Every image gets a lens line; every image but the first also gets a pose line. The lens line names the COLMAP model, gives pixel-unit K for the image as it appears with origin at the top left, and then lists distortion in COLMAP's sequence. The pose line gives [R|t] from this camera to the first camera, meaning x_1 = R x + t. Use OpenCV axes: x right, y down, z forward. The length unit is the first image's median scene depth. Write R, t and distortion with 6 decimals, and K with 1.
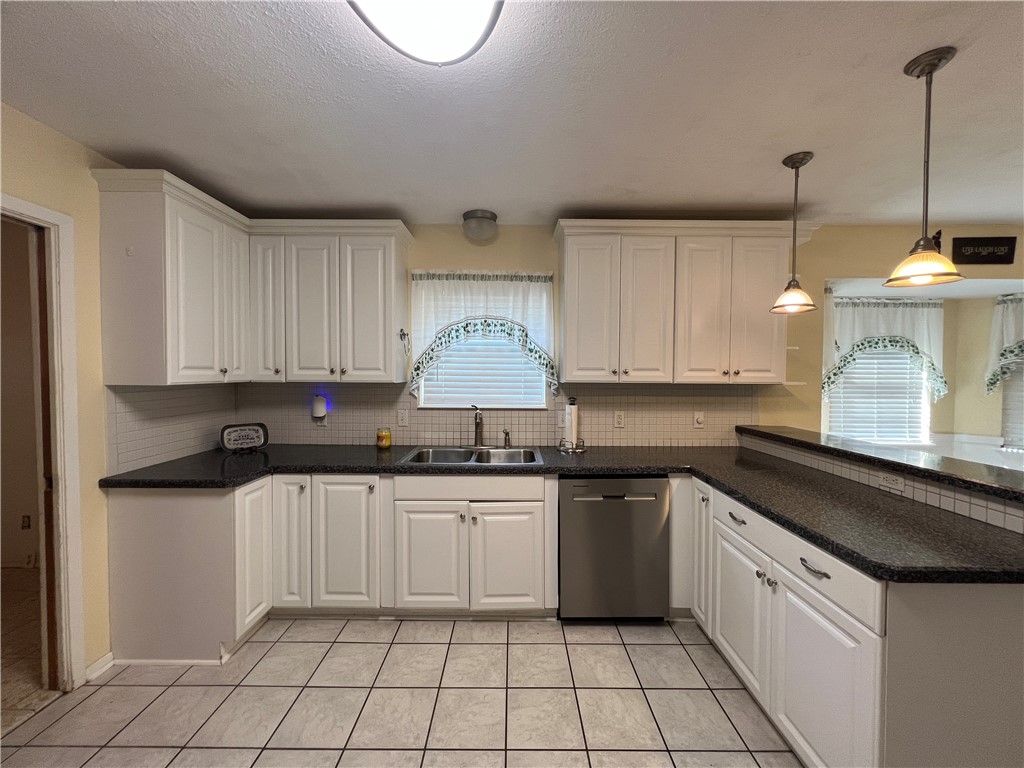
lens RADIAL K [[409.6, 0, 509.9], [0, 409.6, 382.1], [0, 0, 1]] dist [-0.000139, 0.000125]
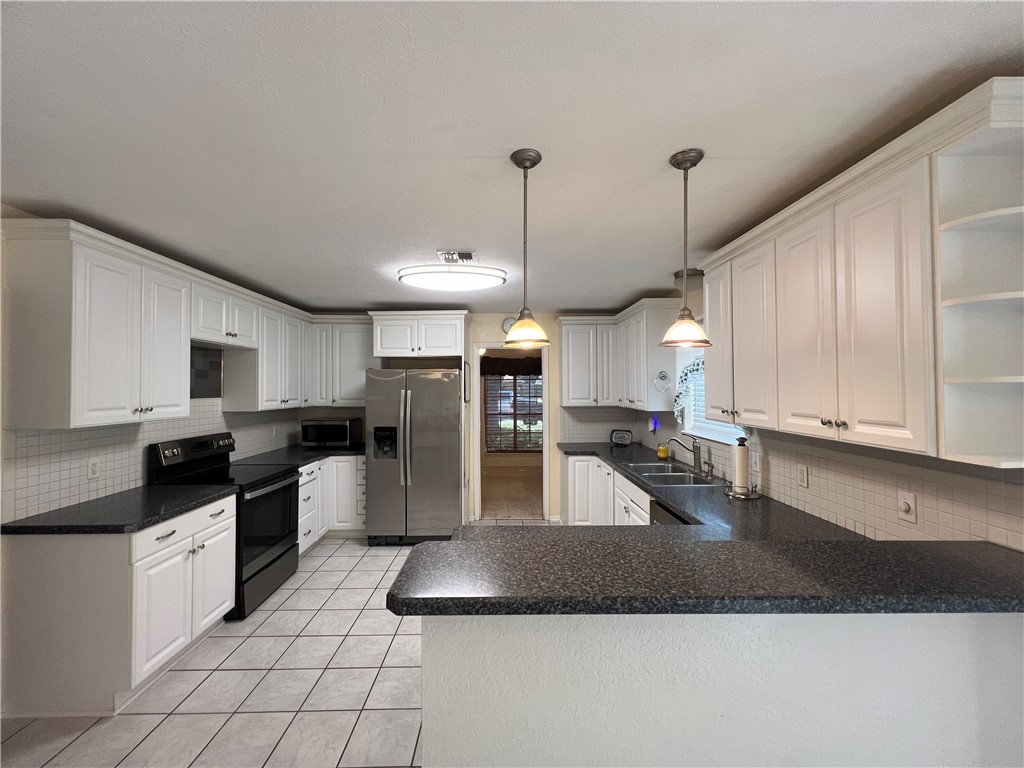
lens RADIAL K [[409.6, 0, 509.9], [0, 409.6, 382.1], [0, 0, 1]] dist [-0.000139, 0.000125]
pose [[0.023794, -0.017349, -0.999566, 1.059109], [-0.021434, 0.999611, -0.017860, -0.058935], [0.999487, 0.021850, 0.023412, 0.457474]]
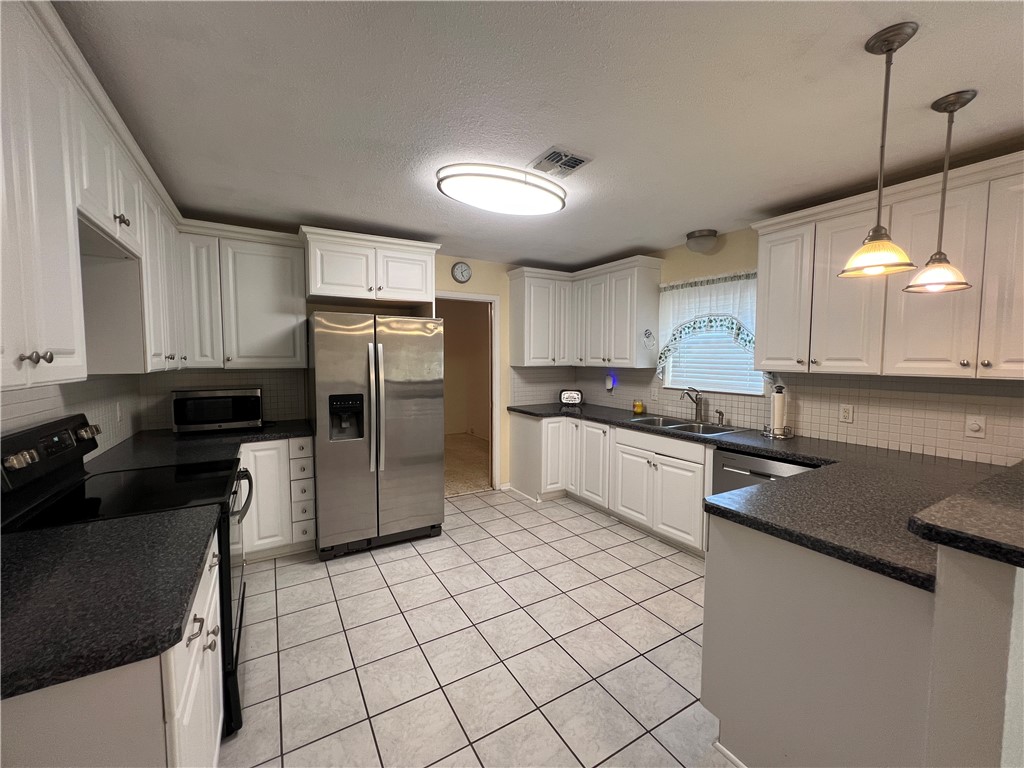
lens RADIAL K [[409.6, 0, 509.9], [0, 409.6, 382.1], [0, 0, 1]] dist [-0.000139, 0.000125]
pose [[0.512820, 0.050806, -0.856992, 0.692681], [-0.021839, 0.998696, 0.046138, -0.005103], [0.858218, -0.004945, 0.513261, -0.121307]]
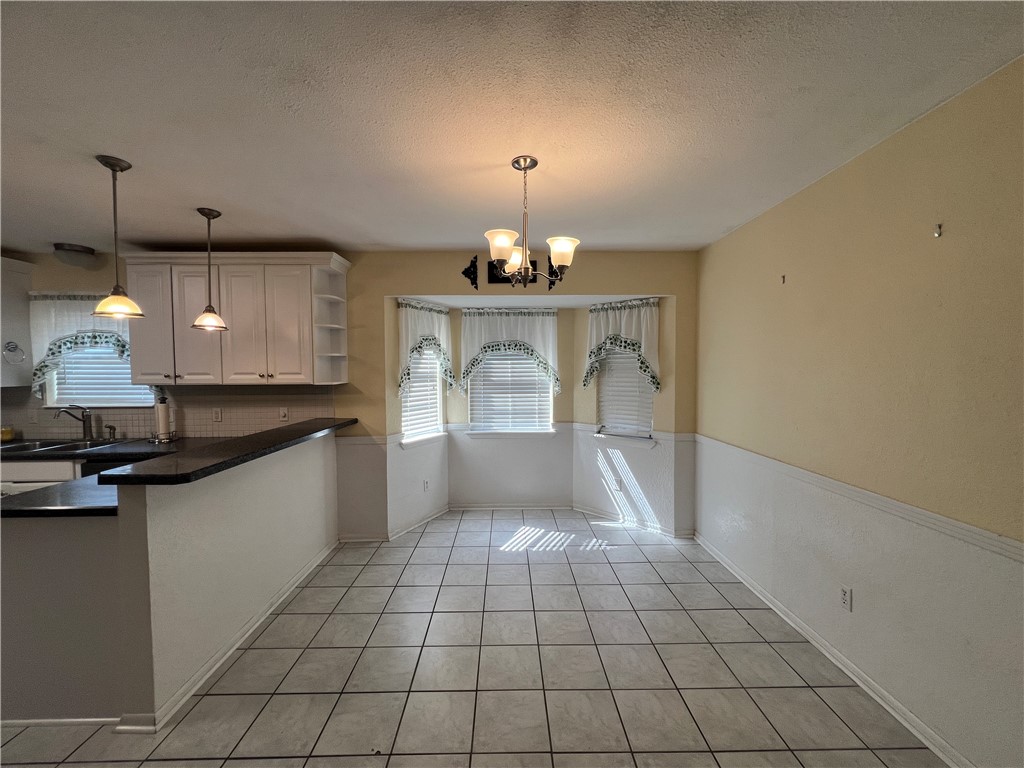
lens RADIAL K [[409.6, 0, 509.9], [0, 409.6, 382.1], [0, 0, 1]] dist [-0.000139, 0.000125]
pose [[0.999661, -0.012682, 0.022751, 1.148558], [0.012452, 0.999870, 0.010243, -0.006371], [-0.022878, -0.009956, 0.999689, -0.228647]]
